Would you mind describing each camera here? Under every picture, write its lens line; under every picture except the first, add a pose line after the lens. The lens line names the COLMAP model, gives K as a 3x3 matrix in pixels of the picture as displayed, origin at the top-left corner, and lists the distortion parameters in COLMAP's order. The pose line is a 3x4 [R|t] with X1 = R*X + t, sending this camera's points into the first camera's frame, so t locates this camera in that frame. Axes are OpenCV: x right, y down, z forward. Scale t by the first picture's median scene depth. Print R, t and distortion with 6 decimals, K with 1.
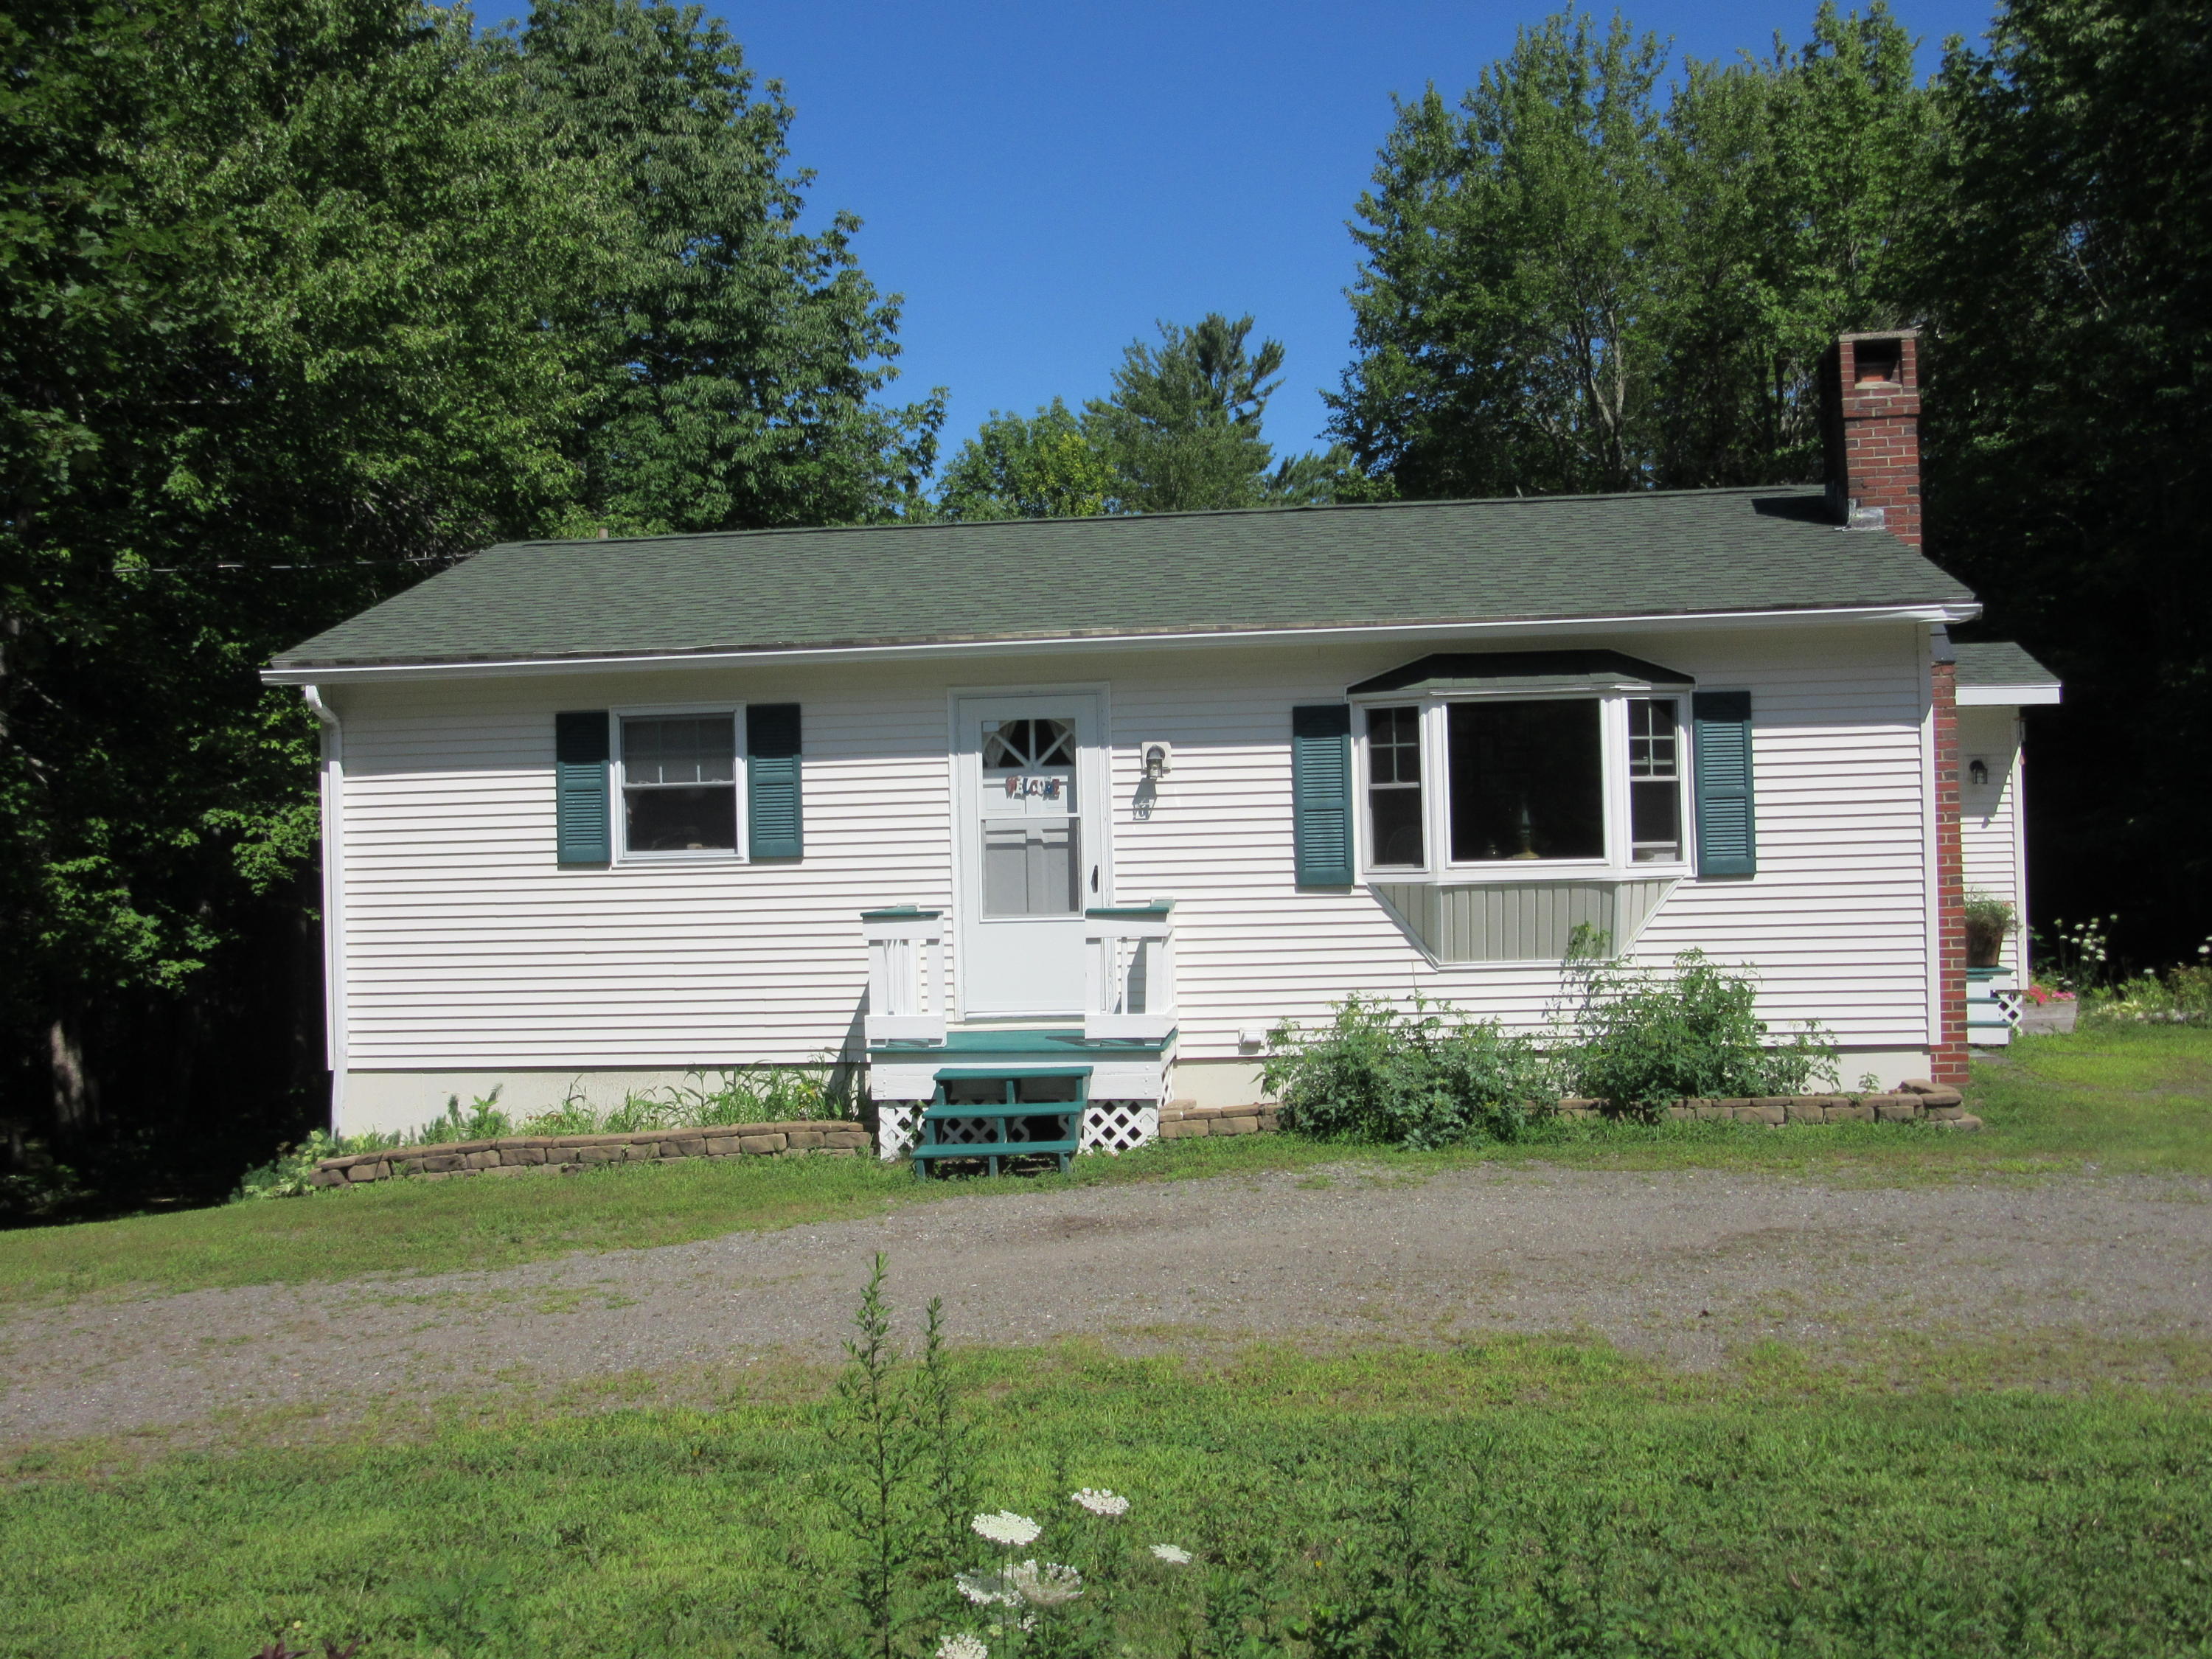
lens RADIAL K [[2263.1, 0, 1106.0], [0, 2263.1, 829.5], [0, 0, 1]] dist [-0.101682, 0.007731]
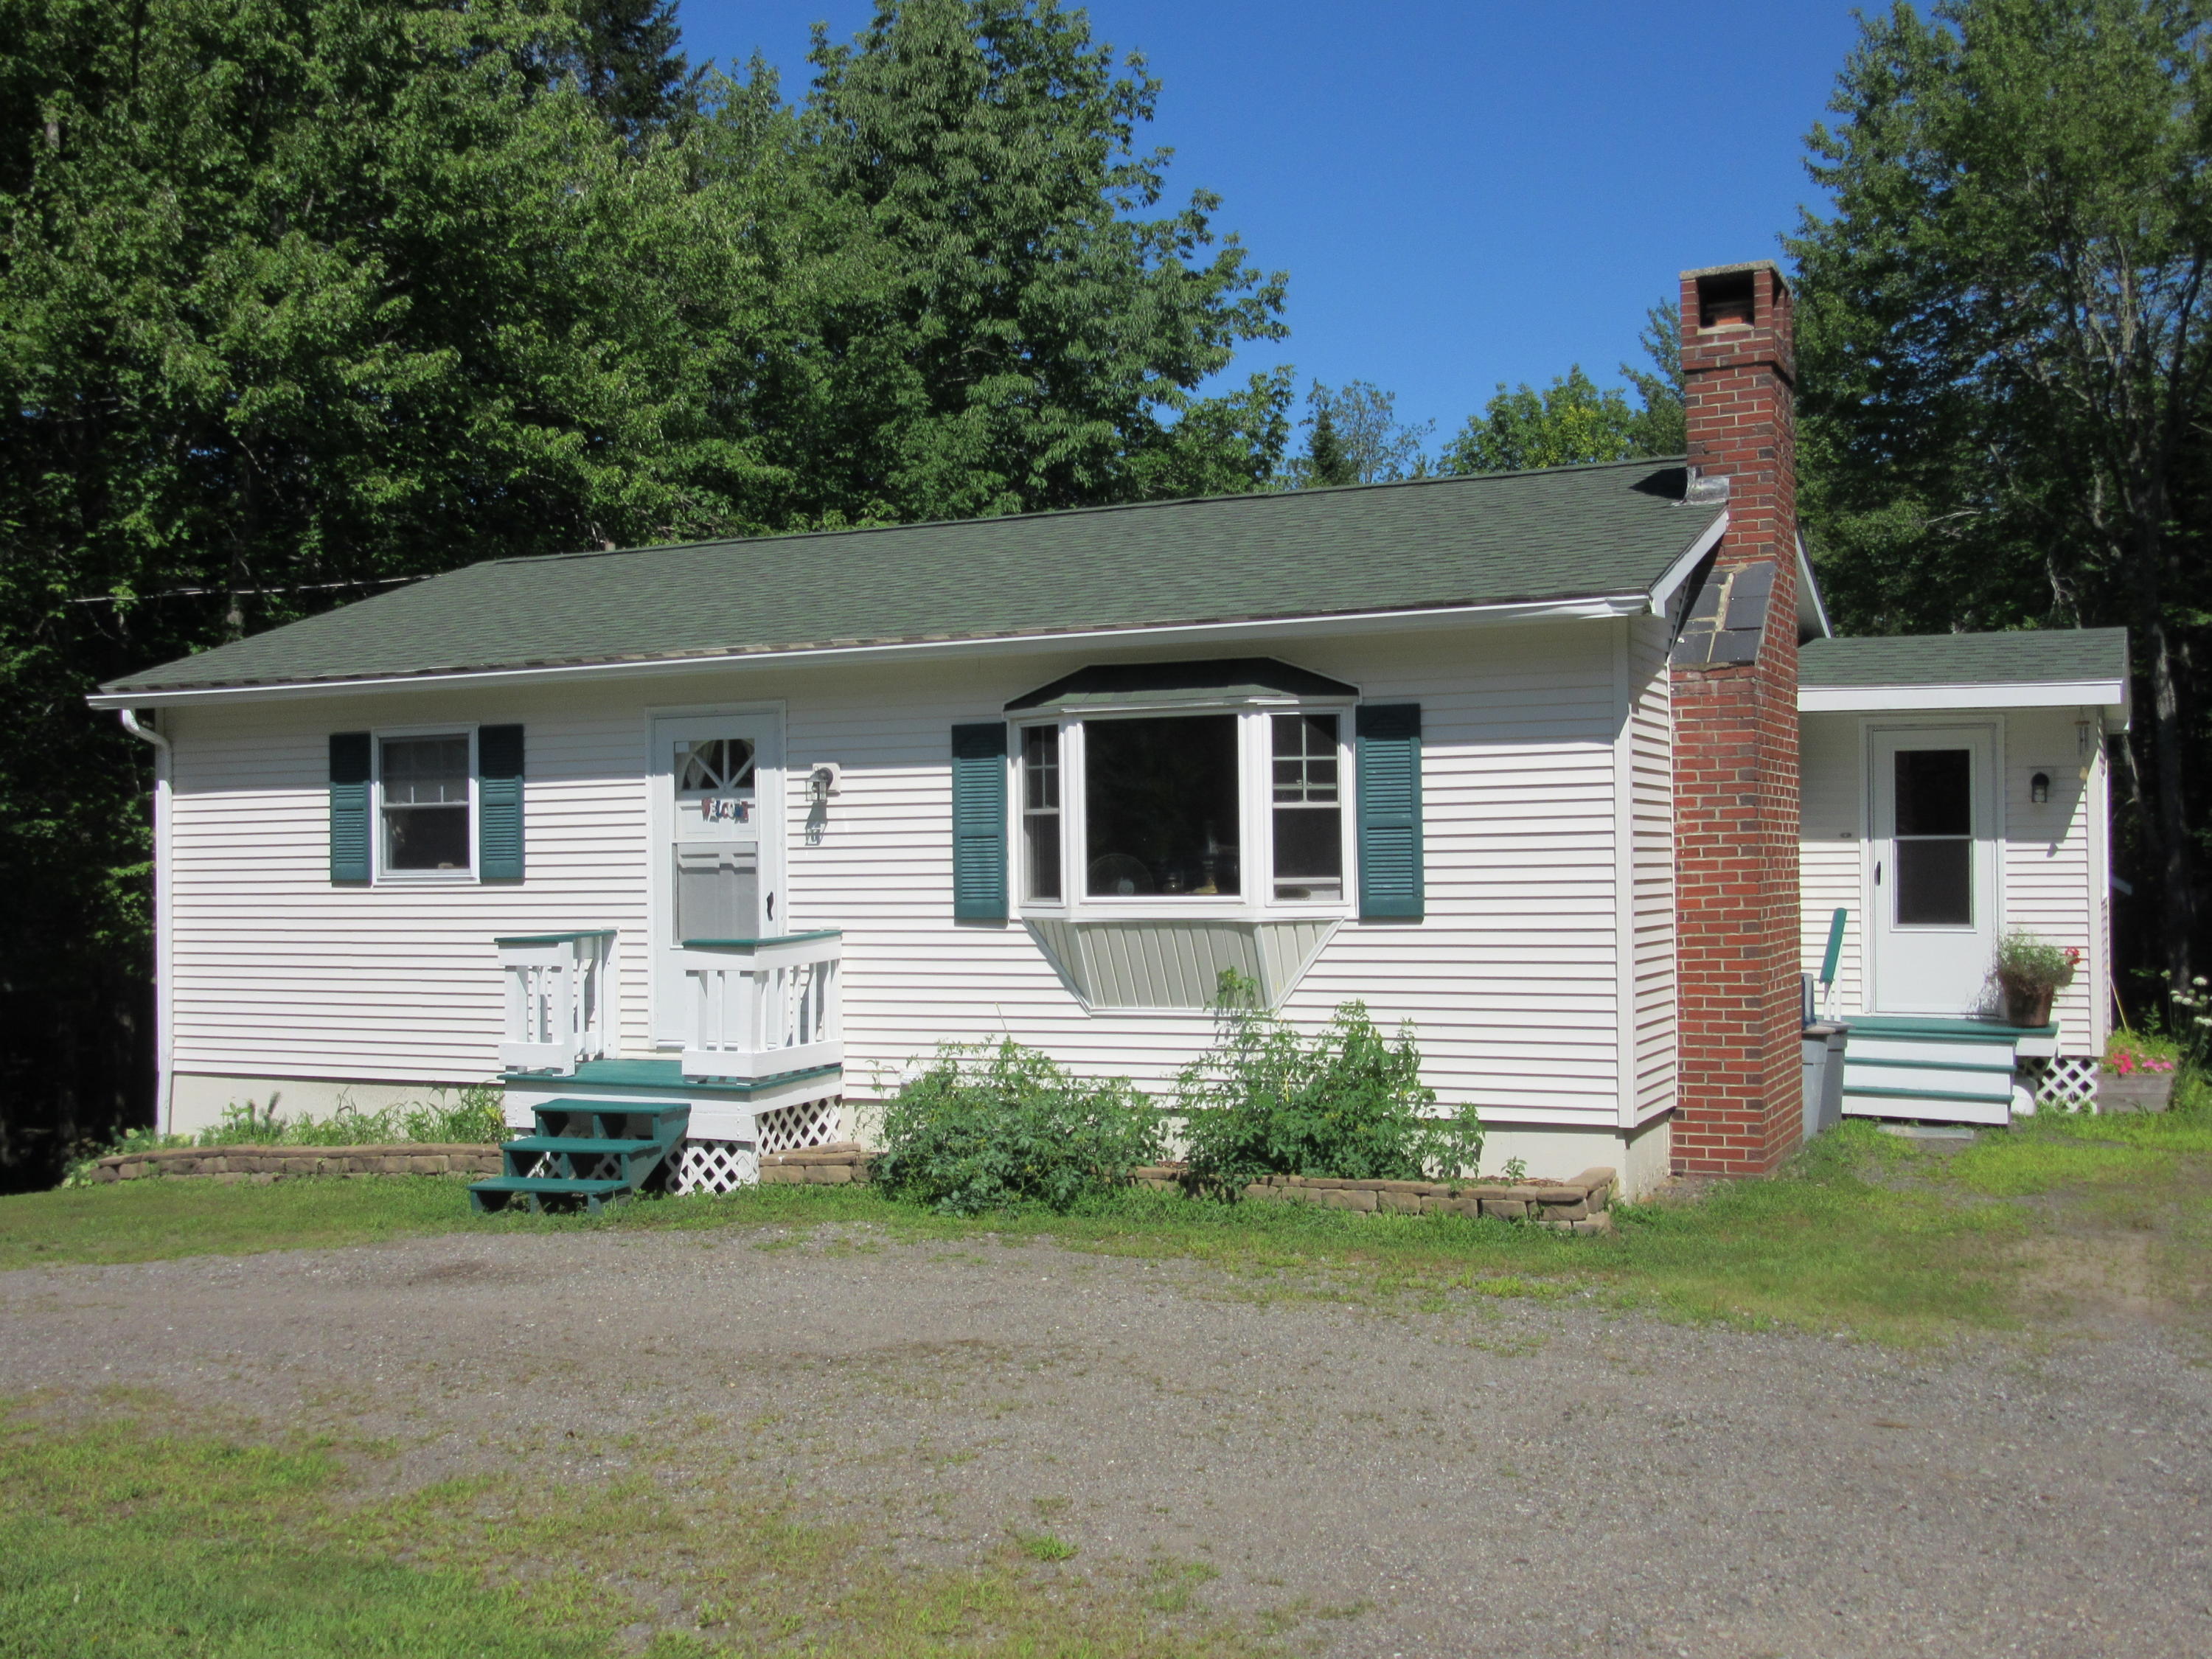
lens RADIAL K [[2328.5, 0, 1106.0], [0, 2328.5, 829.5], [0, 0, 1]] dist [-0.062824, -0.000905]
pose [[0.945763, 0.008280, -0.324752, 0.451797], [-0.006630, 0.999959, 0.006187, -0.017803], [0.324790, -0.003699, 0.945779, 0.117735]]
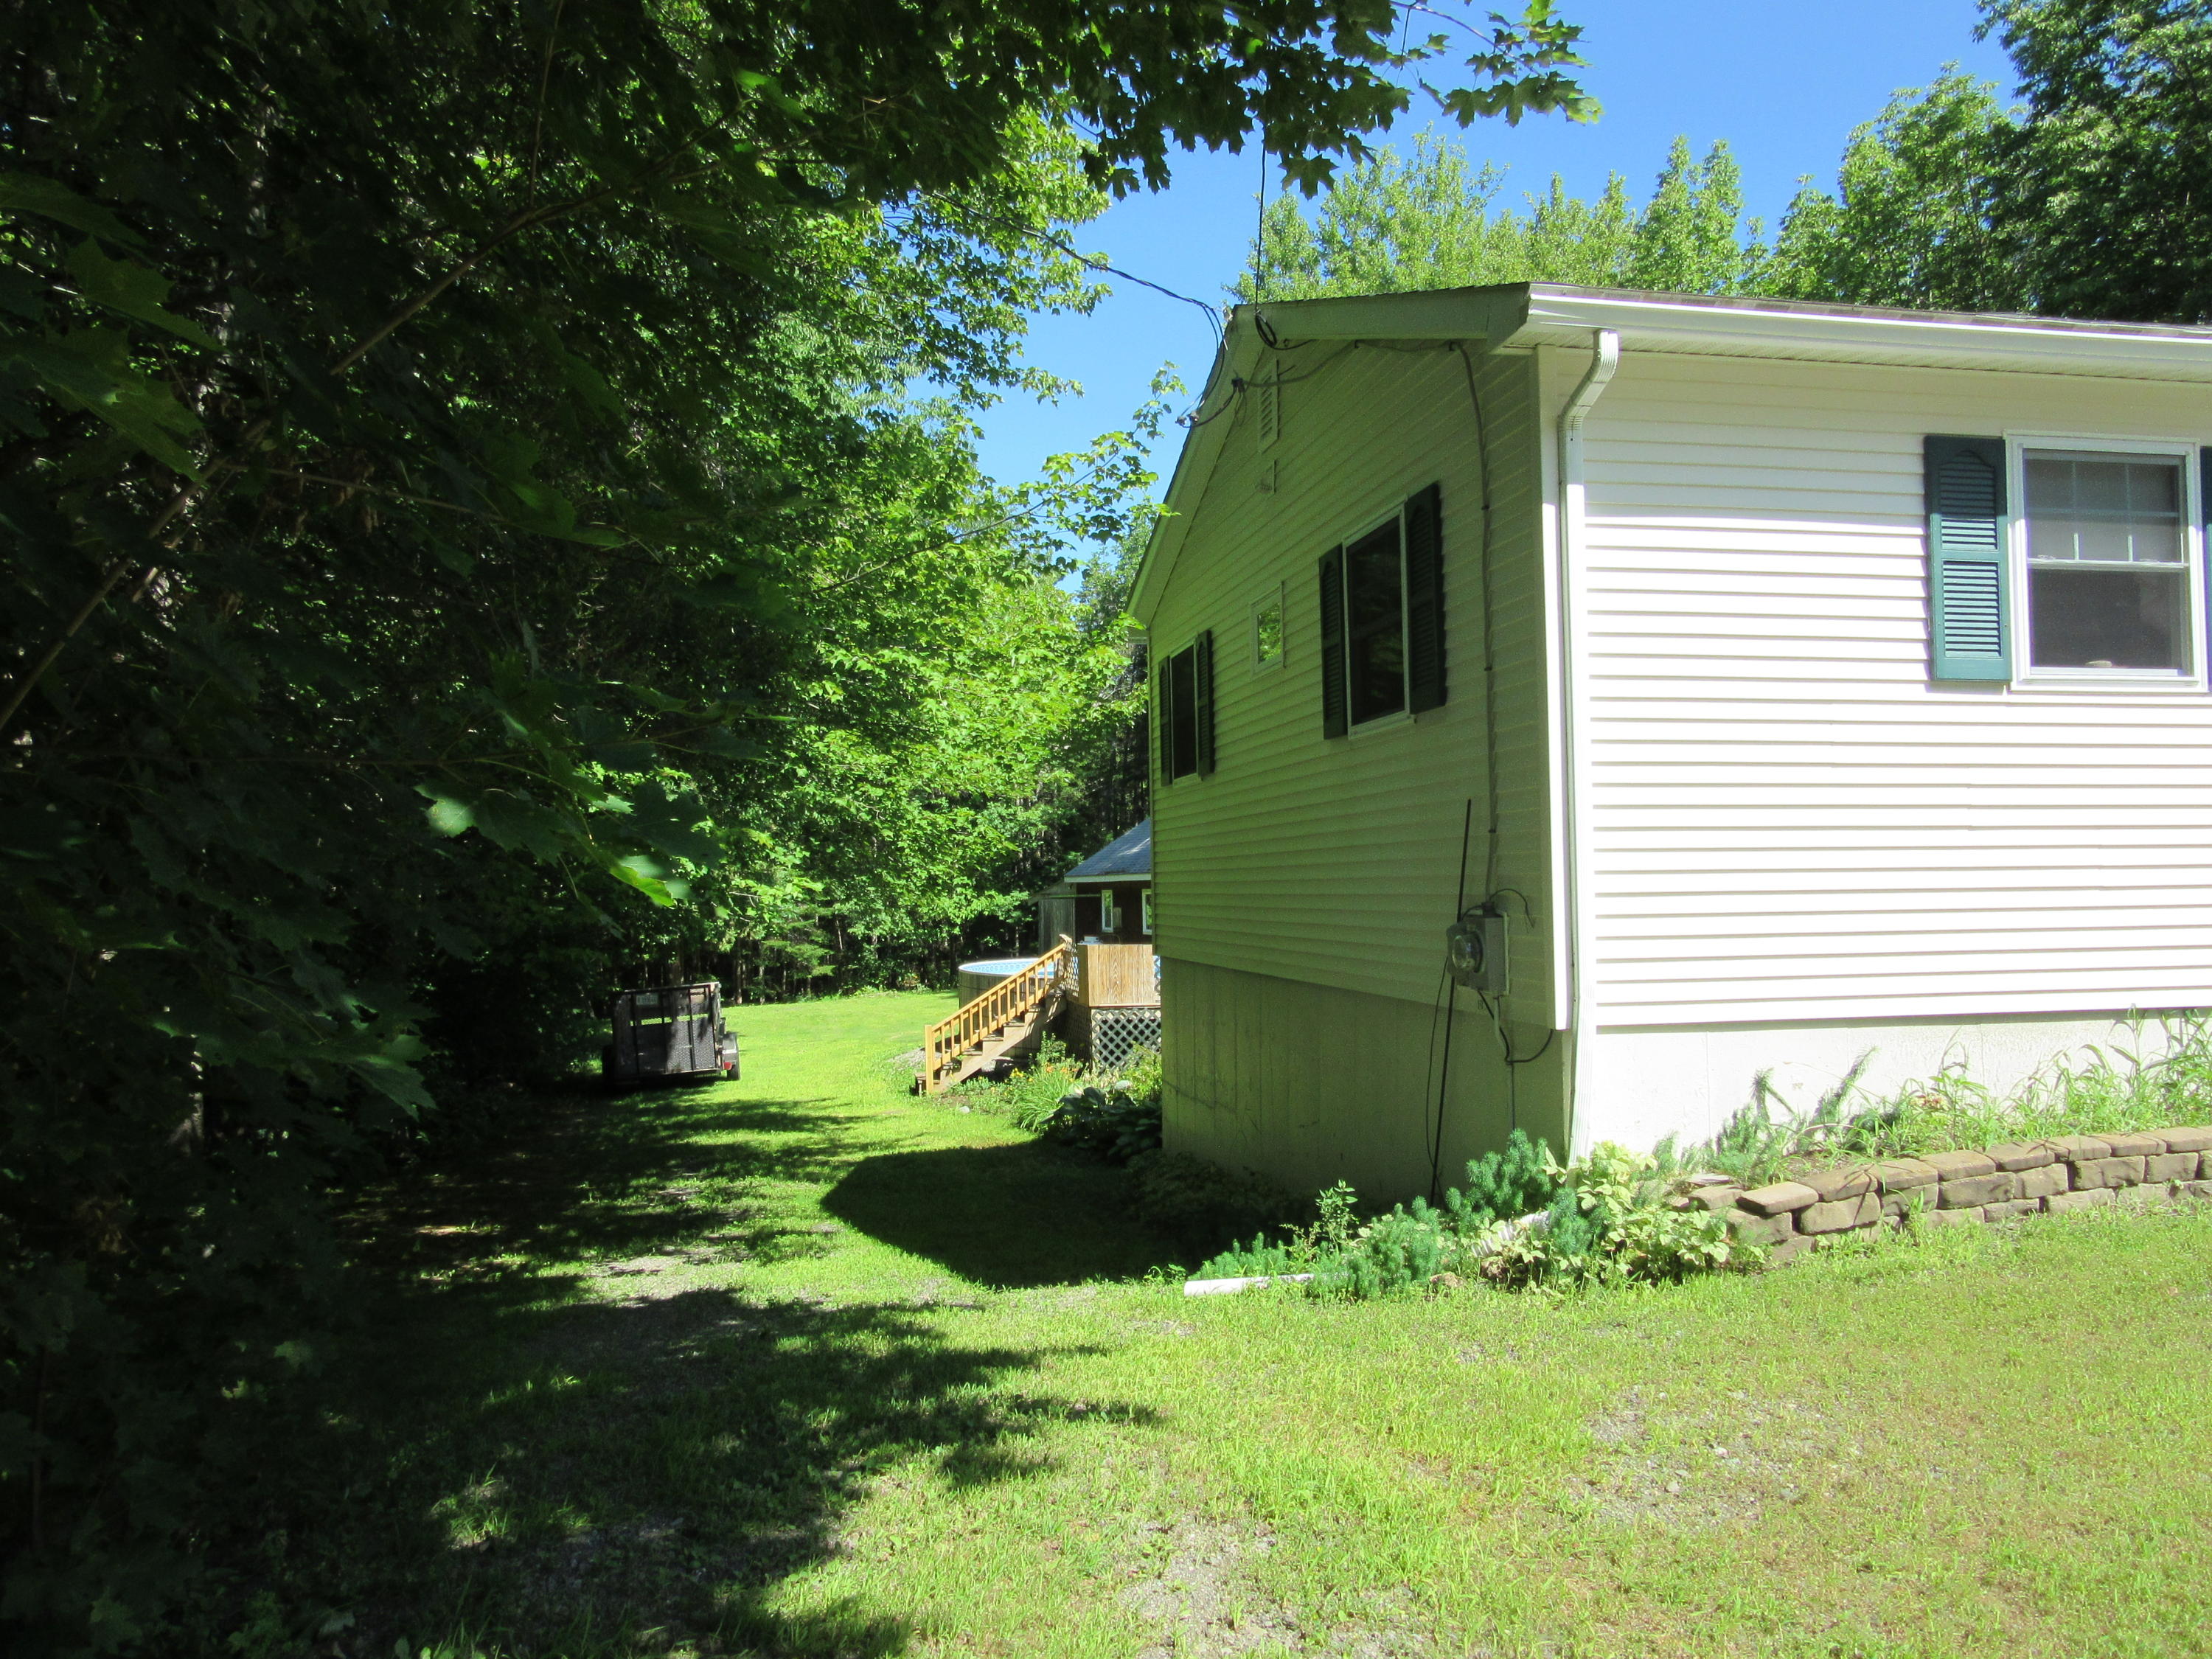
lens RADIAL K [[1663.8, 0, 1106.0], [0, 1663.8, 829.5], [0, 0, 1]] dist [-0.009550, 0.003001]
pose [[0.954714, 0.023287, 0.296613, -0.609922], [-0.016120, 0.999517, -0.026583, 0.073399], [-0.297089, 0.020598, 0.954628, 0.661465]]
